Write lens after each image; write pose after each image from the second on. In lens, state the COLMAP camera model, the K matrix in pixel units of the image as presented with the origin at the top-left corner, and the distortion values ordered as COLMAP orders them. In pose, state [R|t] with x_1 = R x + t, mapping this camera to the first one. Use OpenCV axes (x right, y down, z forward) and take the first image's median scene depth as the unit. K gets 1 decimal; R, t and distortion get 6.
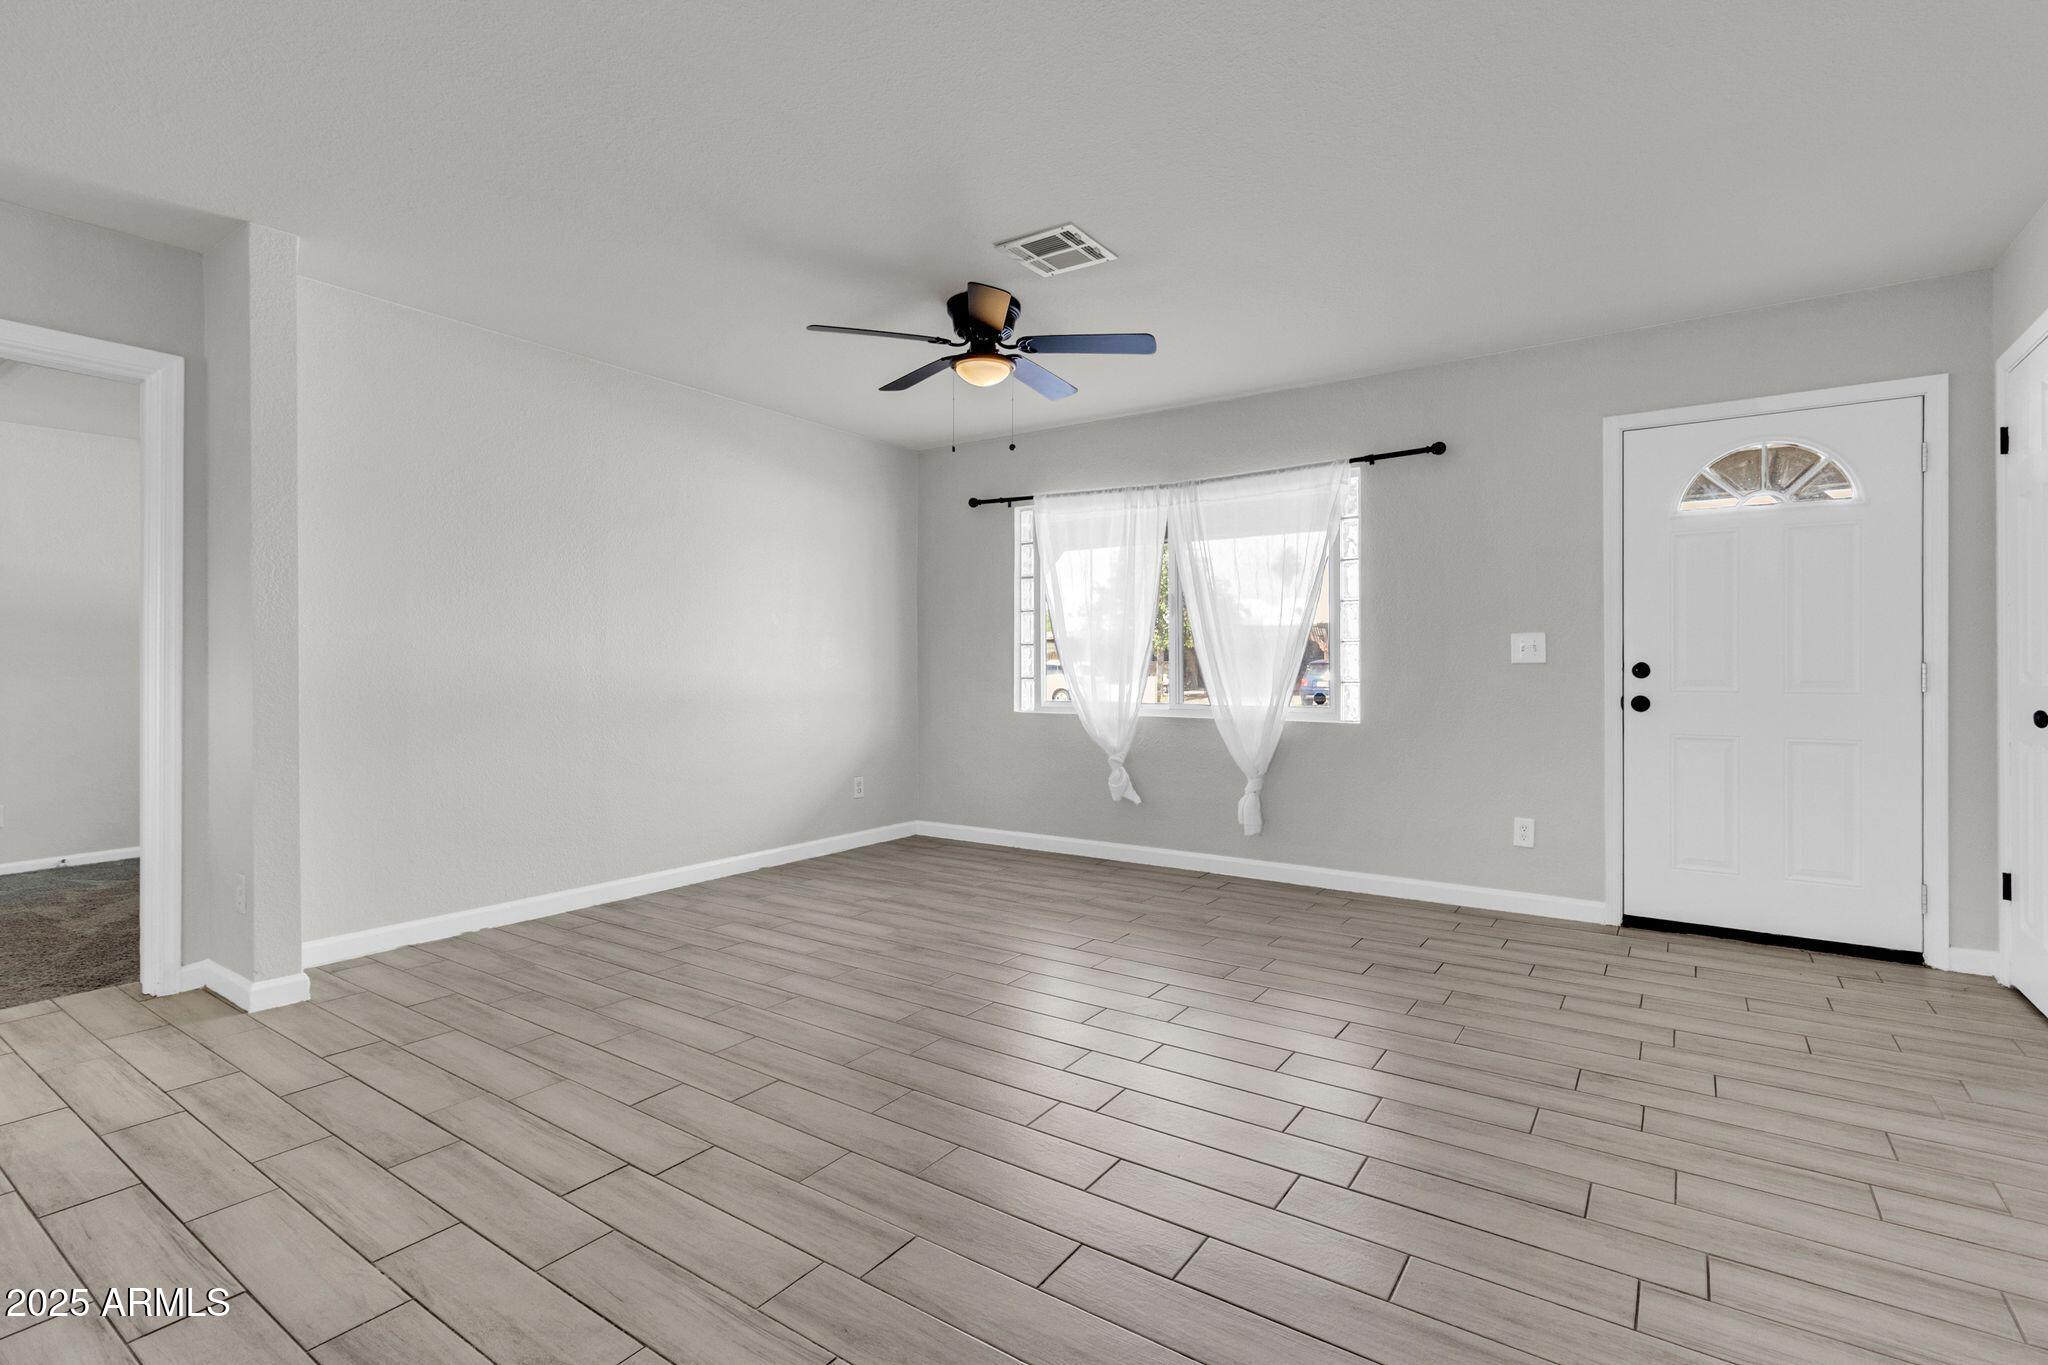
lens RADIAL K [[942.9, 0, 1021.2], [0, 942.9, 676.0], [0, 0, 1]] dist [0.000858, -0.000305]
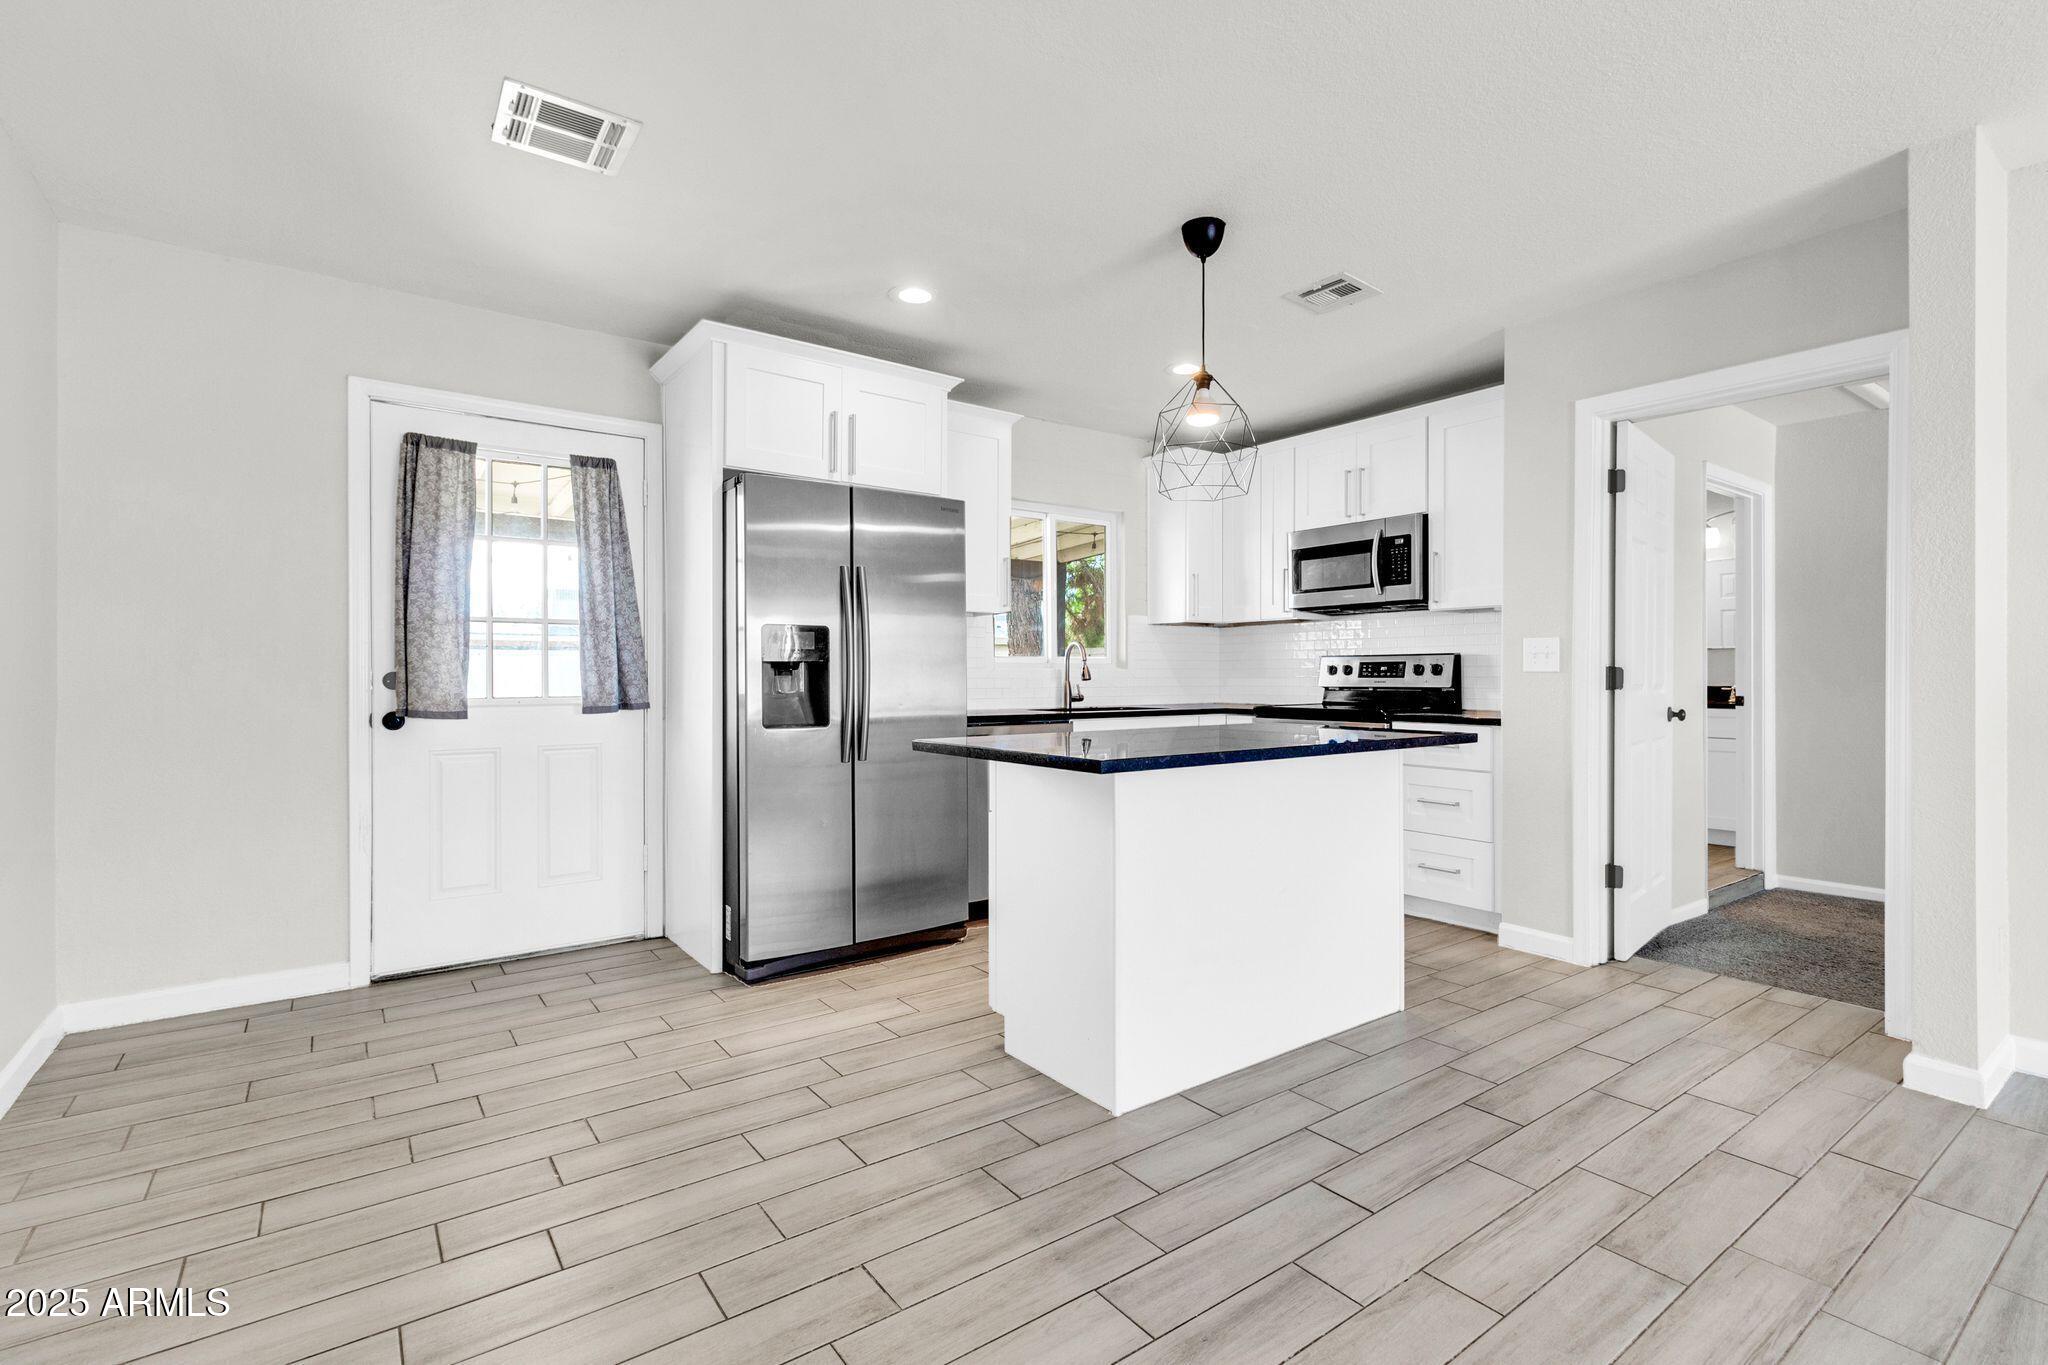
lens RADIAL K [[942.9, 0, 1021.2], [0, 942.9, 676.0], [0, 0, 1]] dist [0.000858, -0.000305]
pose [[-0.328681, 0.001545, -0.944440, 0.234706], [-0.012223, 0.999908, 0.005889, 0.002173], [0.944362, 0.013479, -0.328632, 0.578807]]
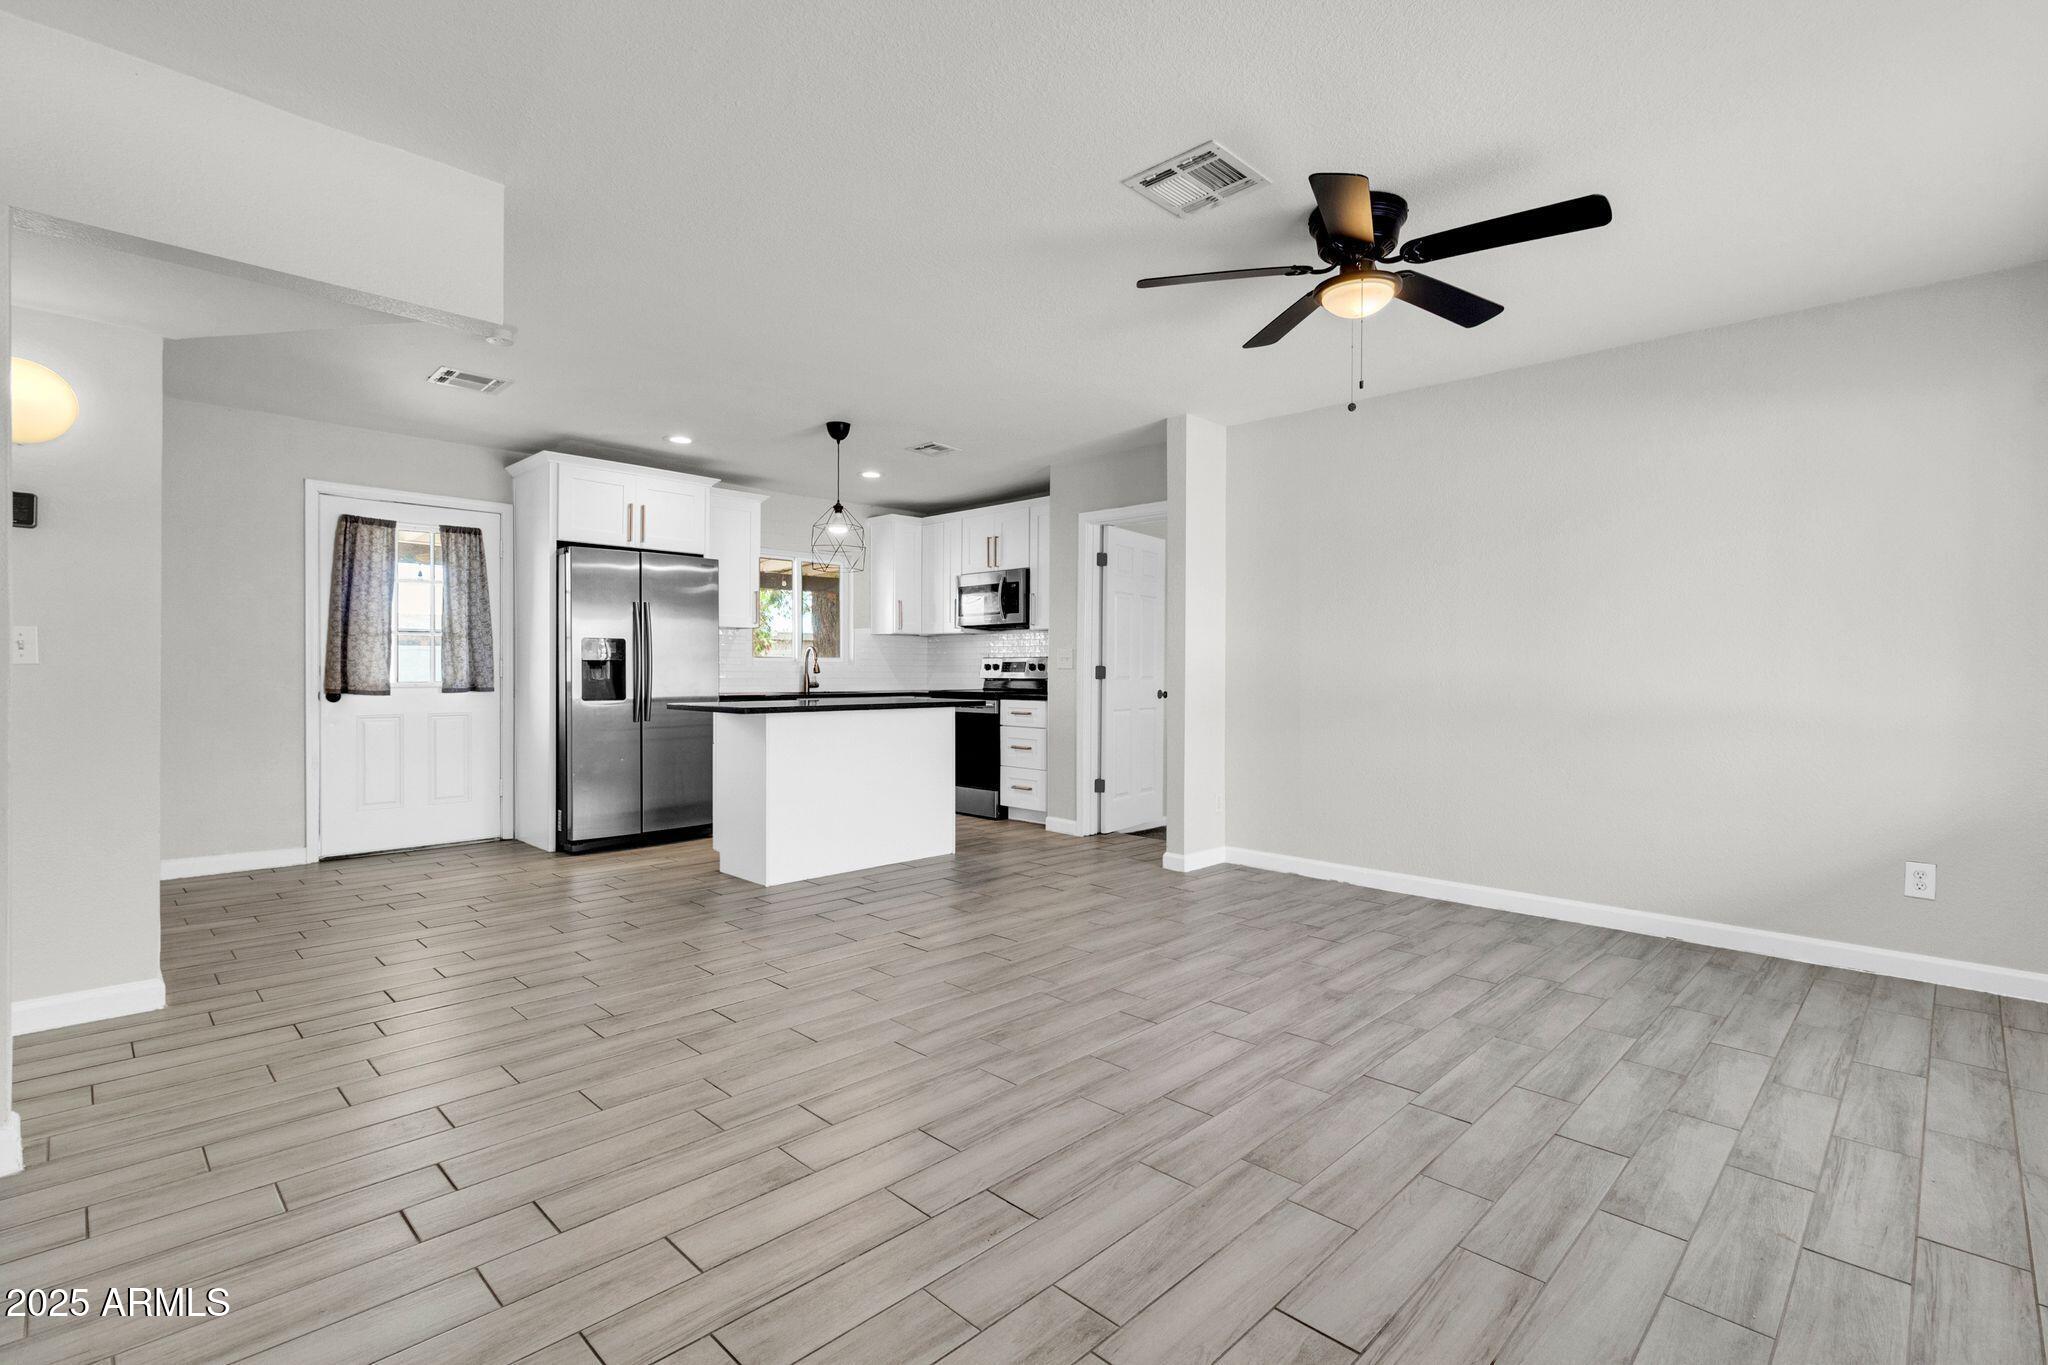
lens RADIAL K [[942.9, 0, 1021.2], [0, 942.9, 676.0], [0, 0, 1]] dist [0.000858, -0.000305]
pose [[-0.172117, 0.005124, -0.985063, 1.005841], [-0.016793, 0.999826, 0.008135, -0.004073], [0.984933, 0.017942, -0.172001, 1.125413]]
